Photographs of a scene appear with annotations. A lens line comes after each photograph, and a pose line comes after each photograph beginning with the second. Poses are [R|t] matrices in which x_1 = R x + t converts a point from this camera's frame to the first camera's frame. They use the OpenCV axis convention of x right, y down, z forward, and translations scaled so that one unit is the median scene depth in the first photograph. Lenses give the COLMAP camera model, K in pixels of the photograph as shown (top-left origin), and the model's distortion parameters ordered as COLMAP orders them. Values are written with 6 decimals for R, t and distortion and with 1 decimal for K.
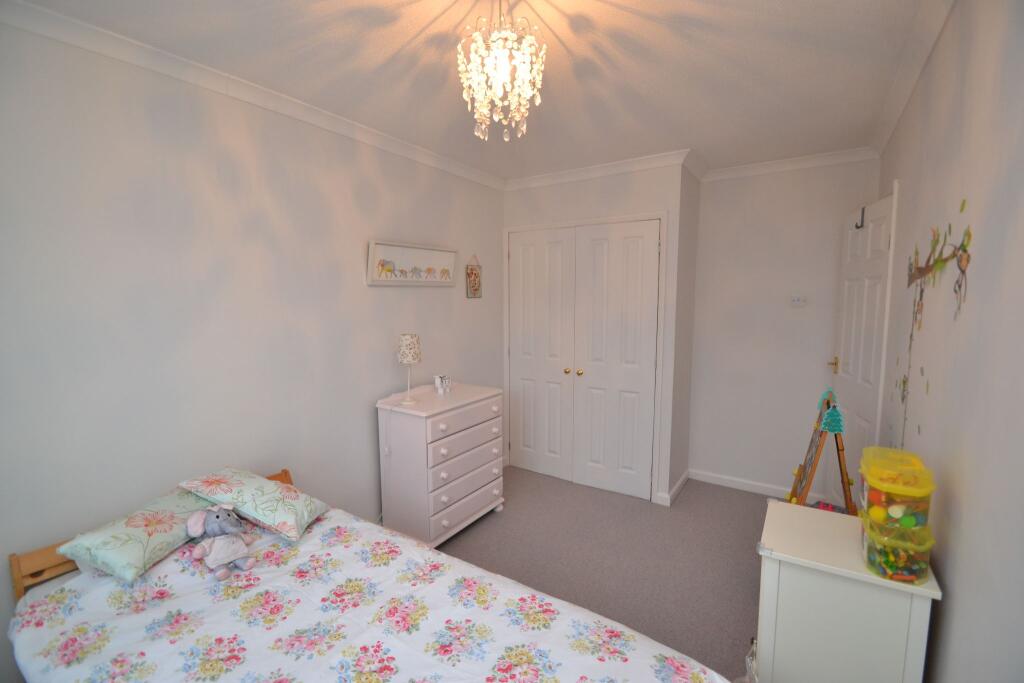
lens RADIAL K [[461.3, 0, 506.2], [0, 461.3, 345.0], [0, 0, 1]] dist [0.021603, -0.022438]
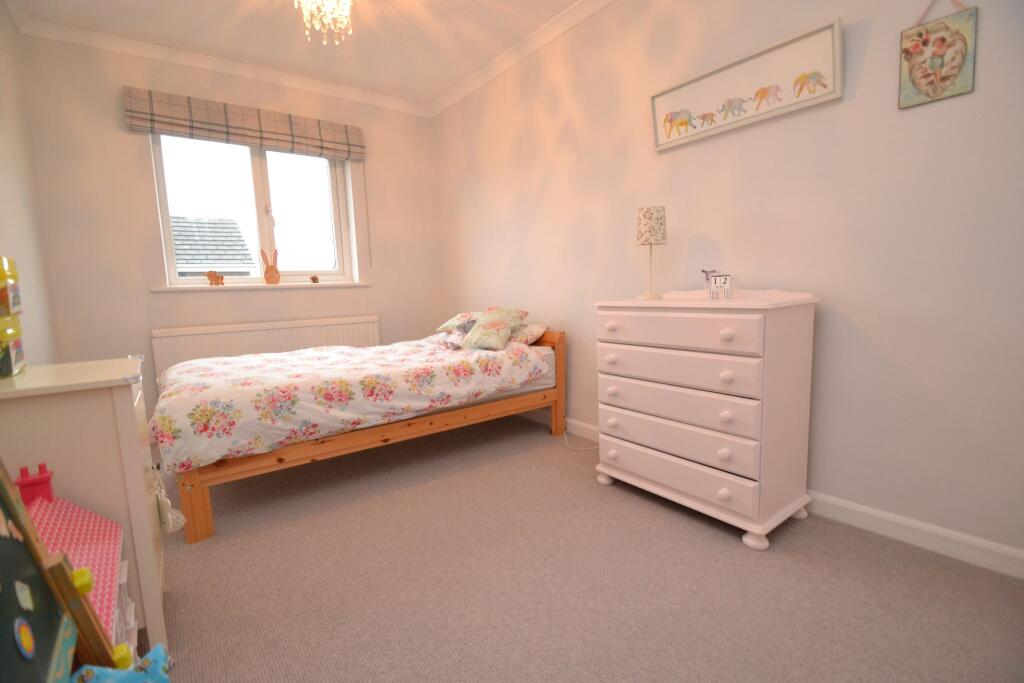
lens RADIAL K [[461.3, 0, 506.2], [0, 461.3, 345.0], [0, 0, 1]] dist [0.021603, -0.022438]
pose [[-0.329195, 0.130509, -0.935199, 0.577173], [-0.069428, 0.984376, 0.161811, 0.088795], [0.941706, 0.118197, -0.314991, 0.983503]]
